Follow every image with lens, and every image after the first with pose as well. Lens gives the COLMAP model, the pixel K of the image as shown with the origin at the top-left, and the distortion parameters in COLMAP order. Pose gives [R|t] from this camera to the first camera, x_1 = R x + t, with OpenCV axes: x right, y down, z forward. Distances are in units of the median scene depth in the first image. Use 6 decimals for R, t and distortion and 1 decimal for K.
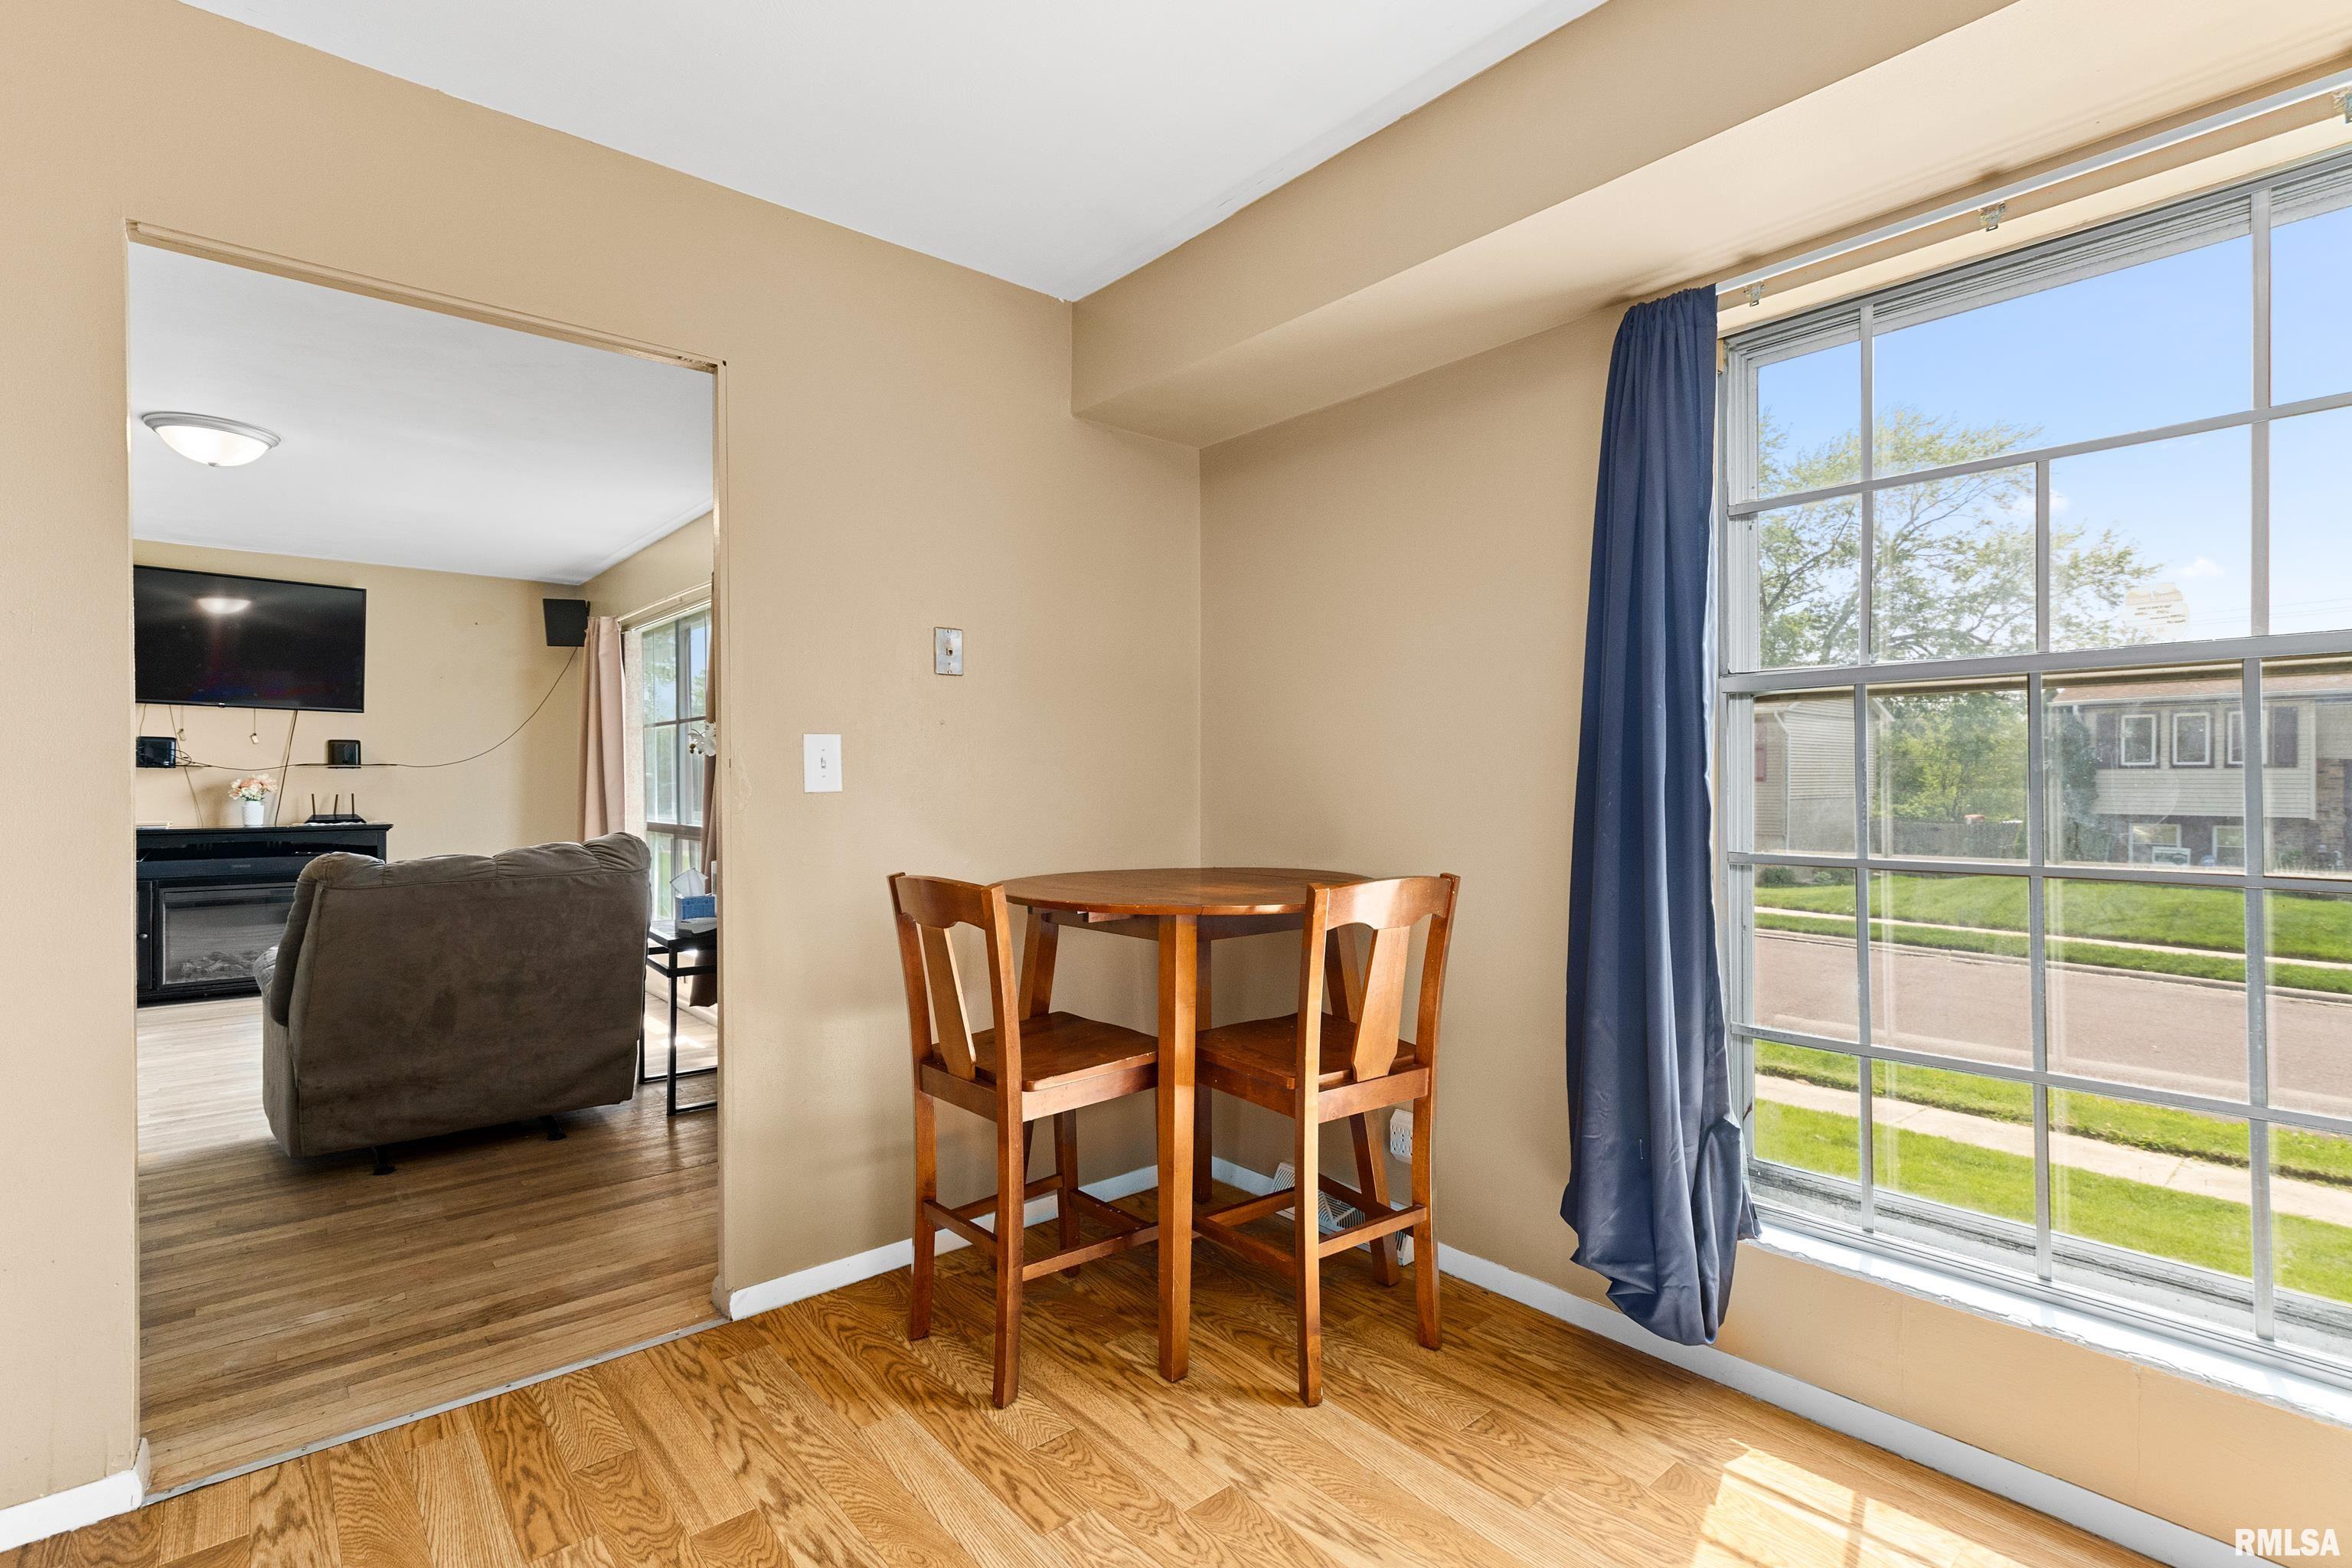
lens RADIAL K [[1109.1, 0, 1188.8], [0, 1109.1, 783.7], [0, 0, 1]] dist [0.009723, -0.003106]
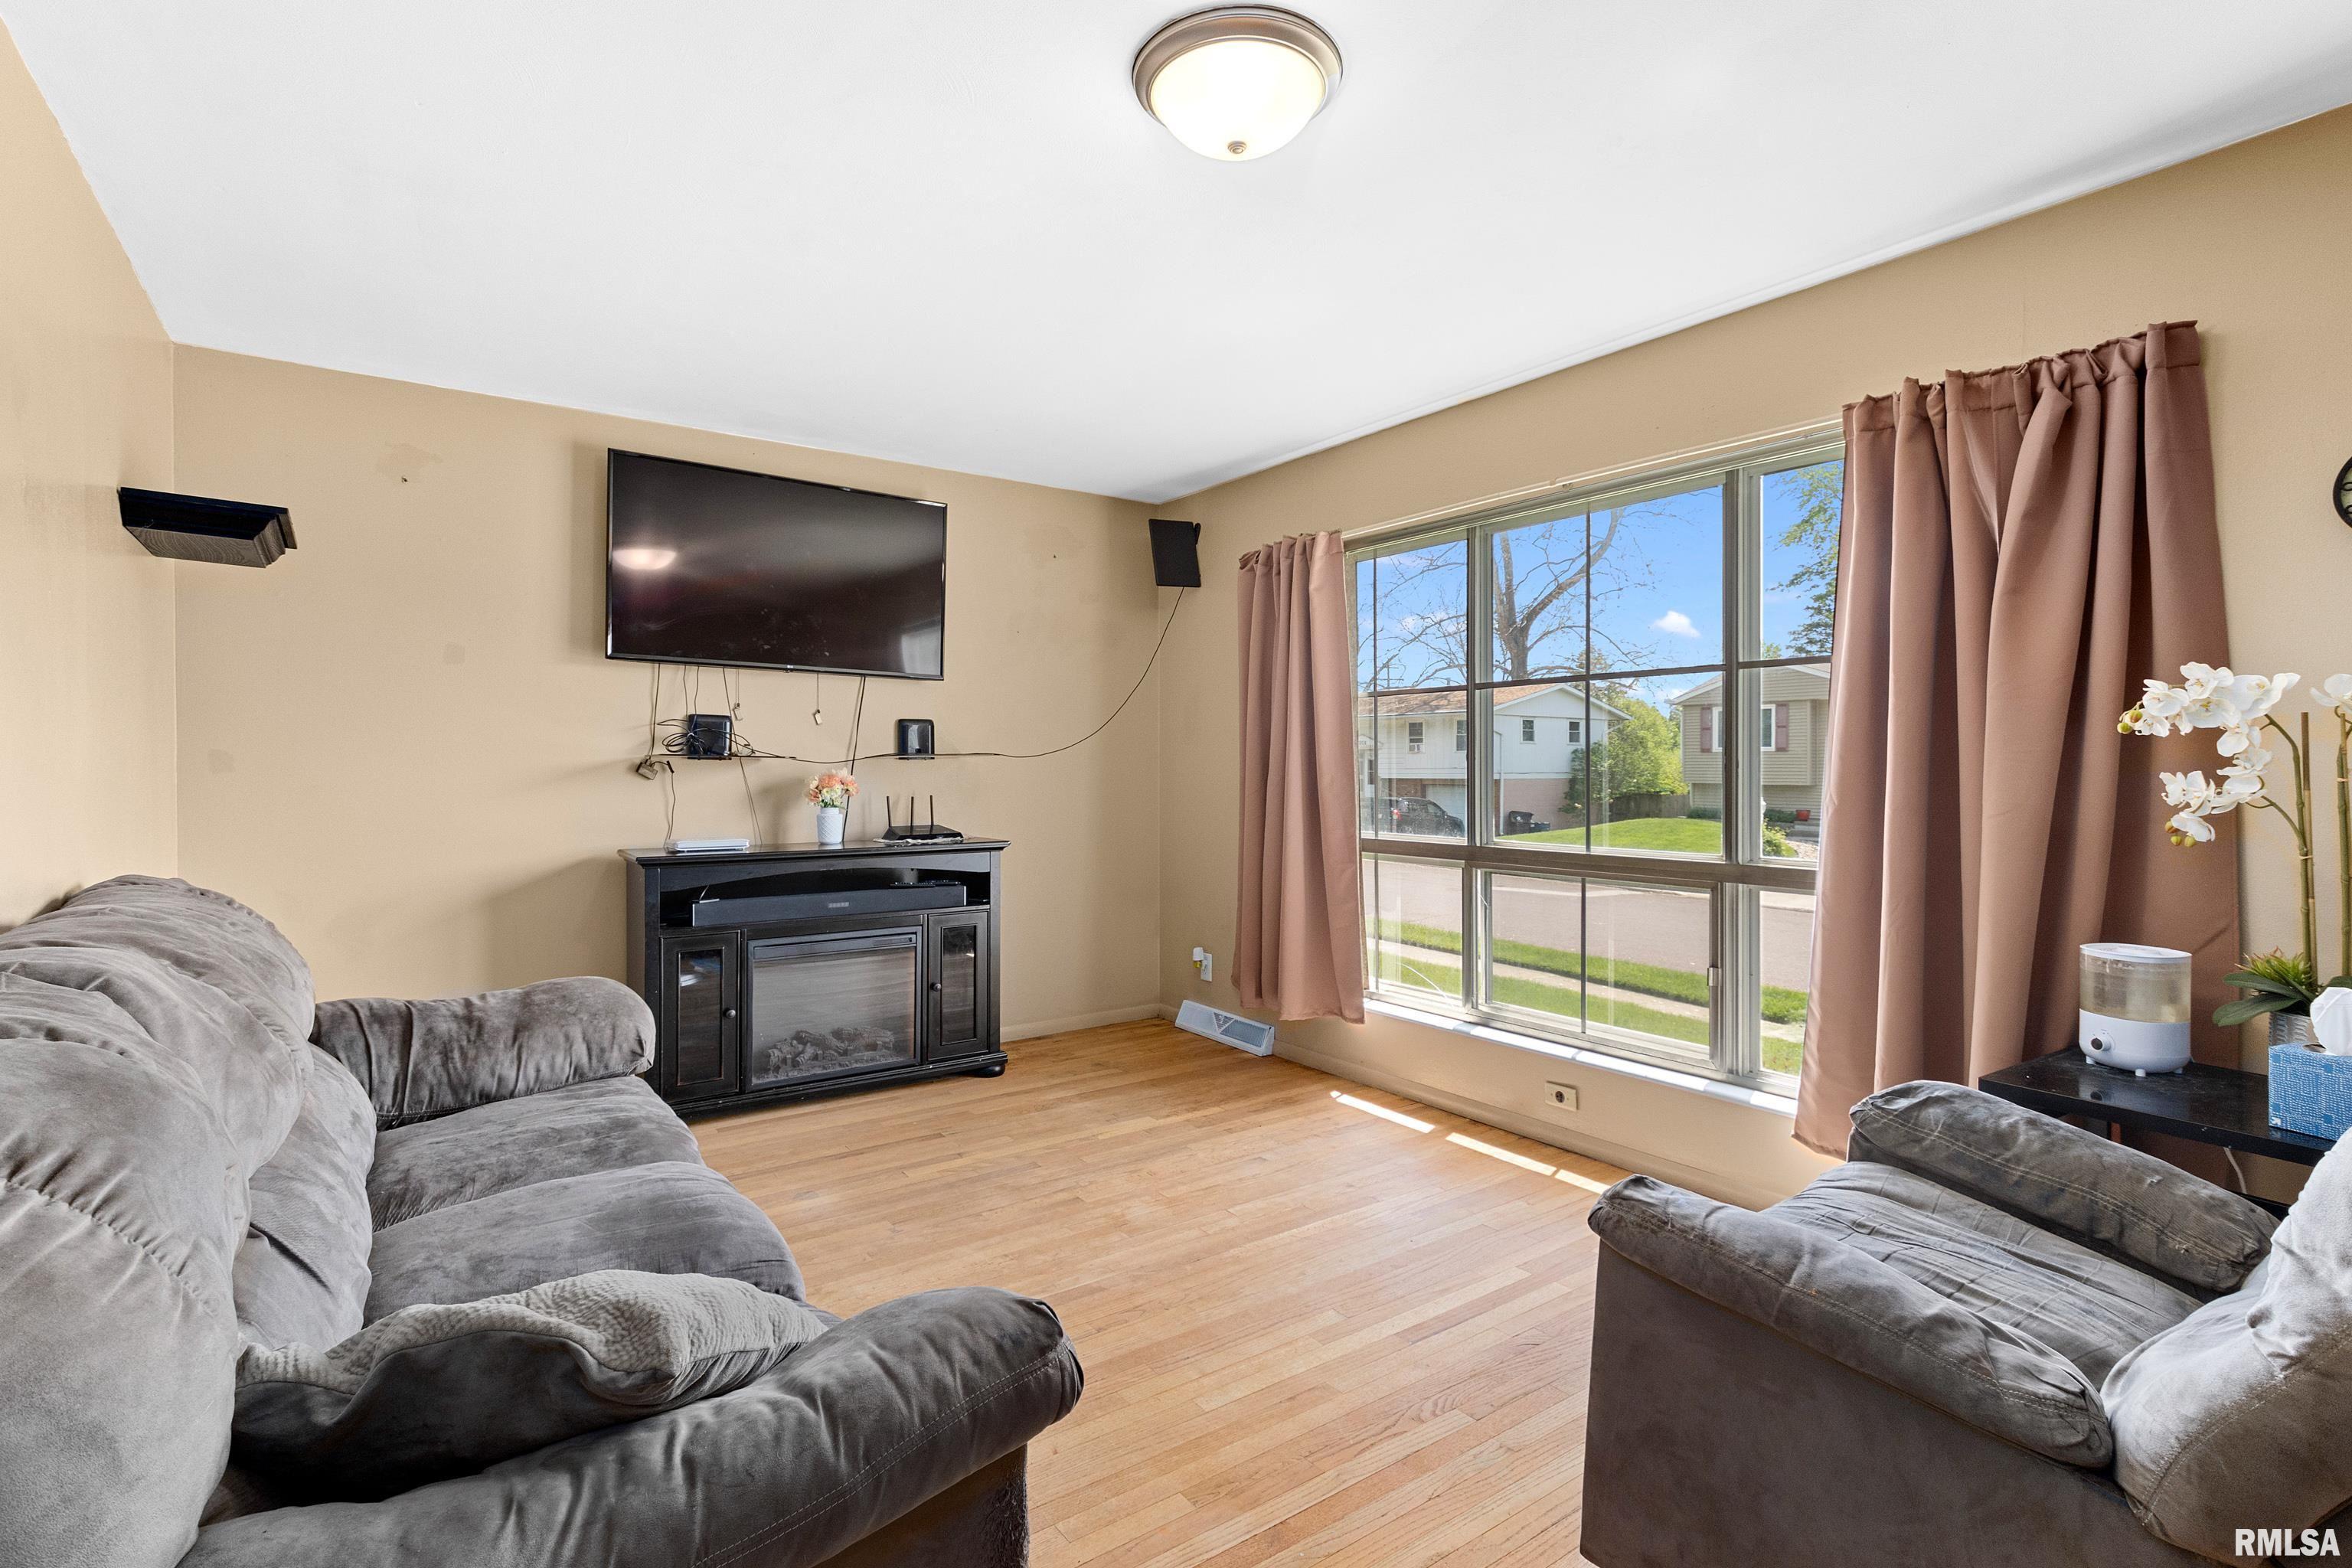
lens RADIAL K [[1109.1, 0, 1149.2], [0, 1109.1, 772.6], [0, 0, 1]] dist [0.009723, -0.003106]
pose [[0.992669, 0.000935, -0.120861, -0.540547], [-0.000210, 0.999982, 0.006009, -0.010003], [0.120864, -0.005940, 0.992651, 0.329625]]
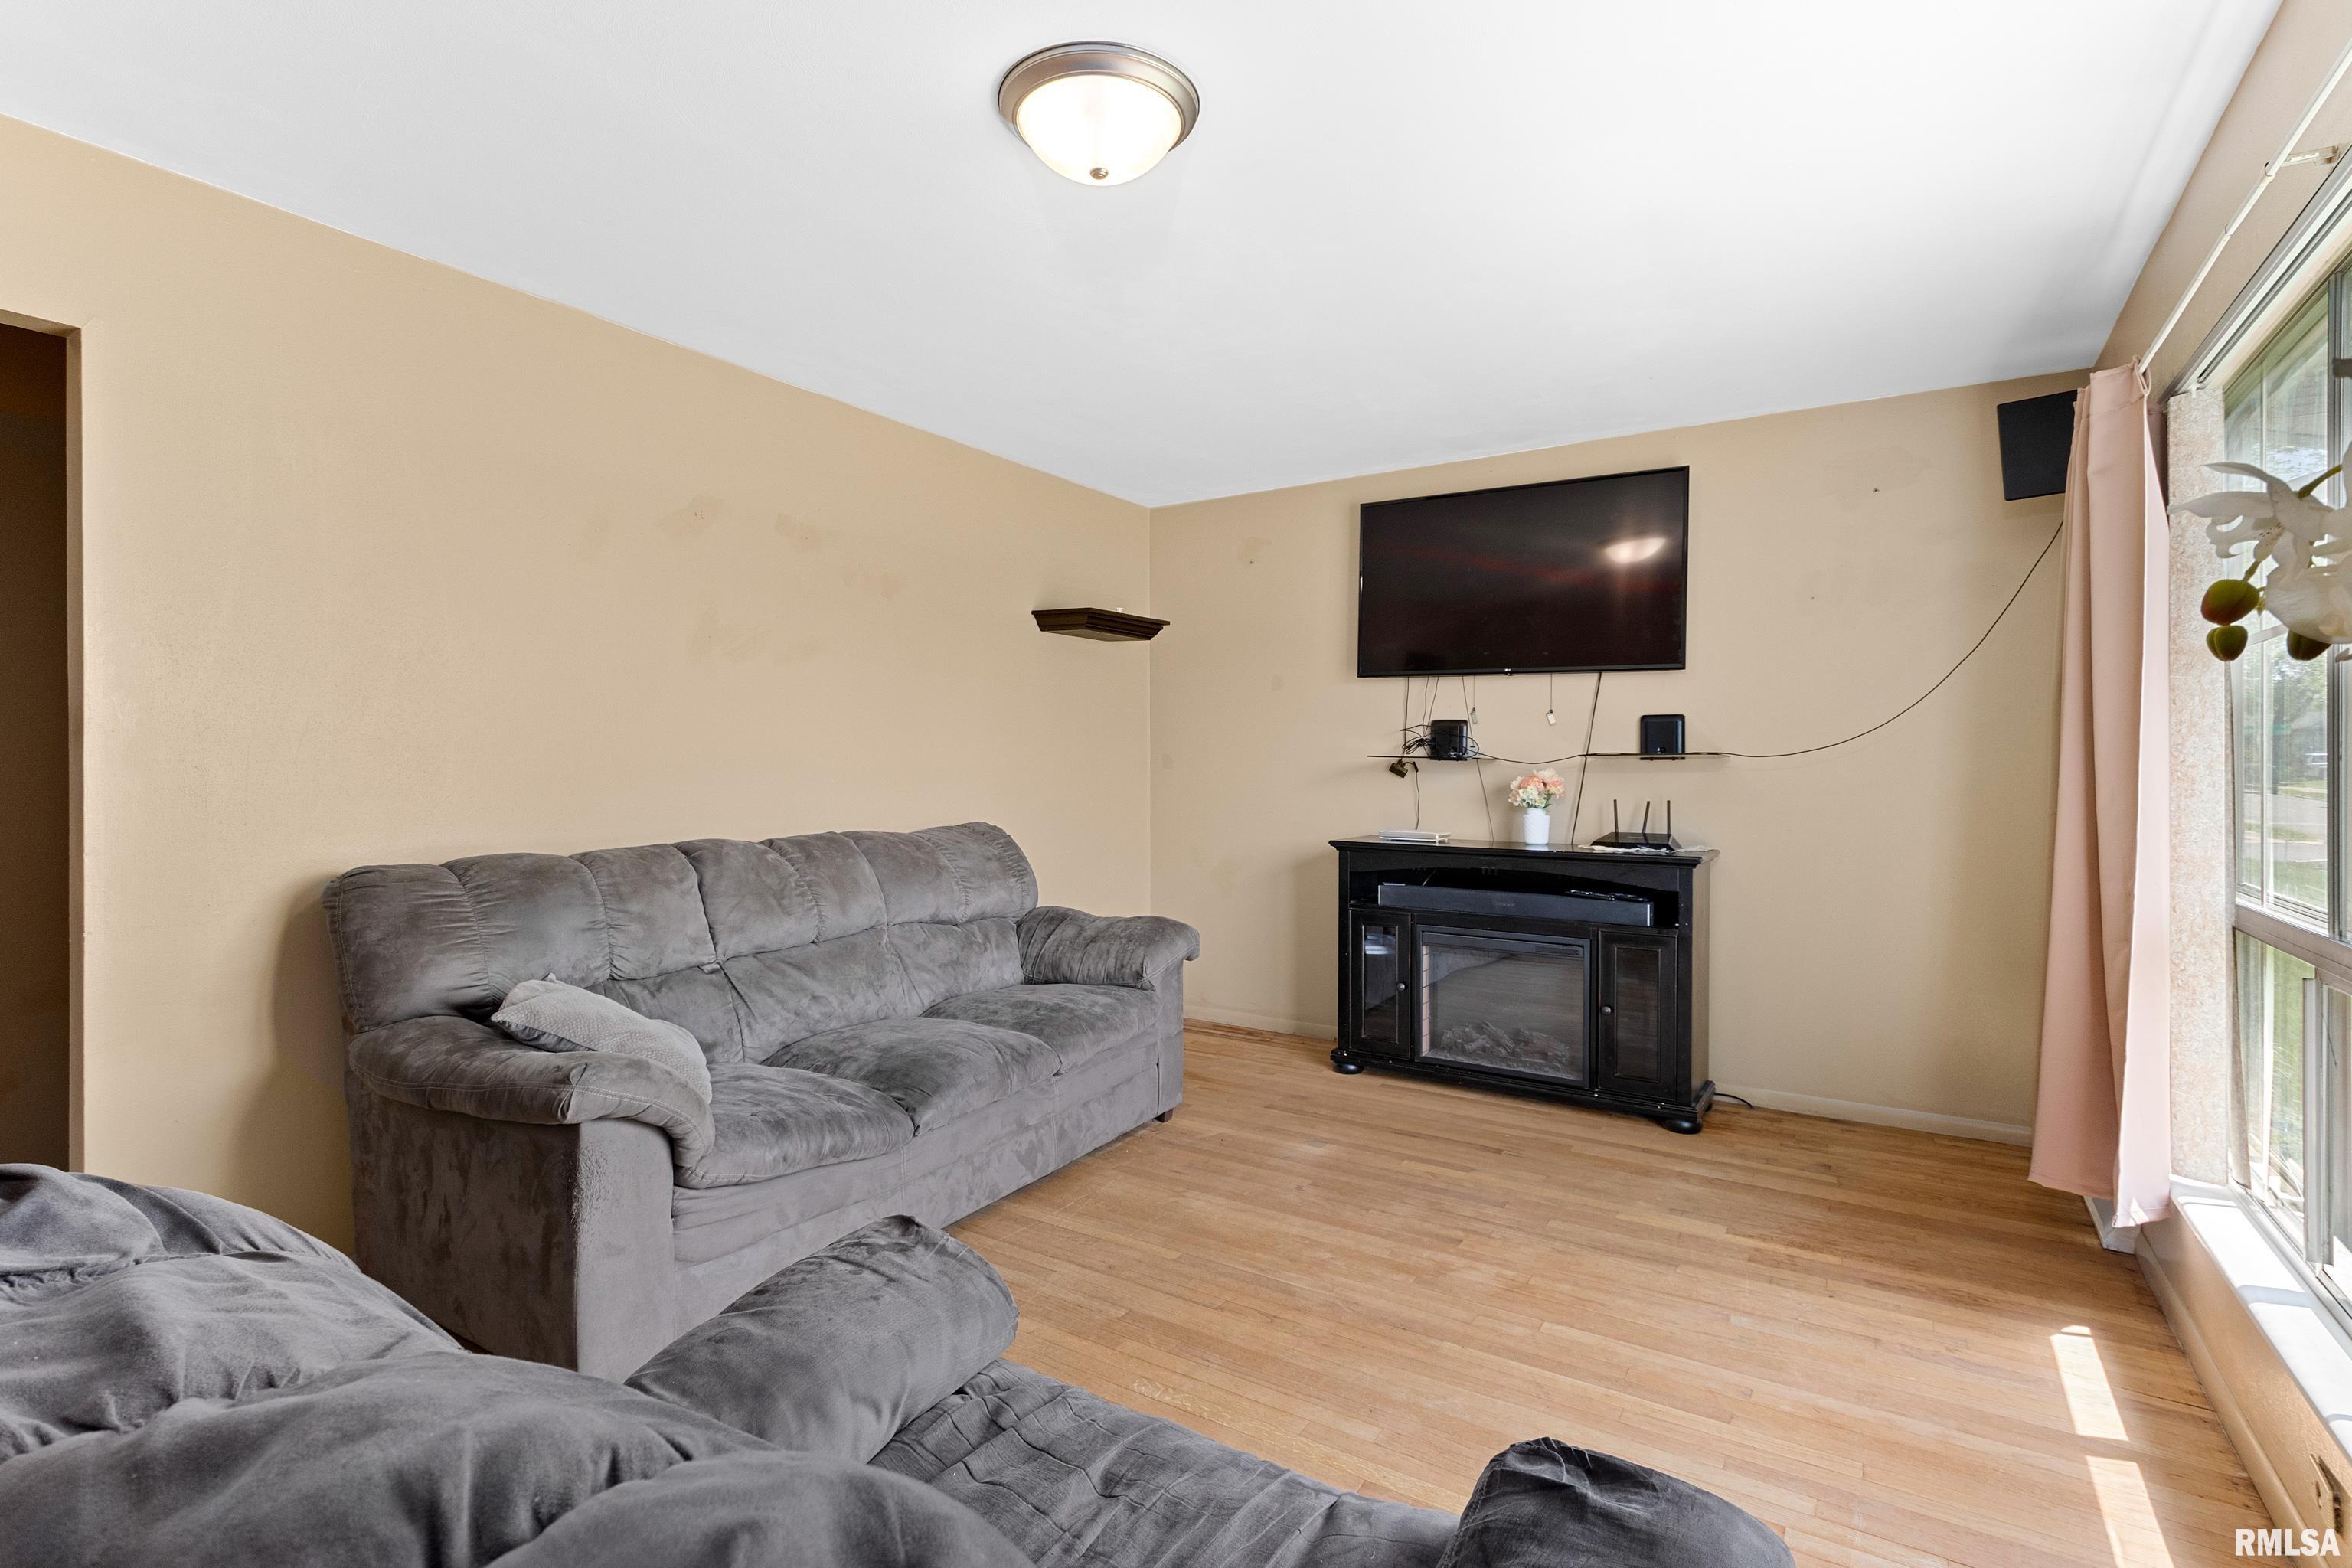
lens RADIAL K [[1109.1, 0, 1163.8], [0, 1109.1, 762.7], [0, 0, 1]] dist [0.009723, -0.003106]
pose [[0.264810, 0.004345, -0.964291, -0.231156], [-0.004587, 0.999984, 0.003246, -0.013273], [0.964290, 0.003564, 0.264825, 0.575713]]
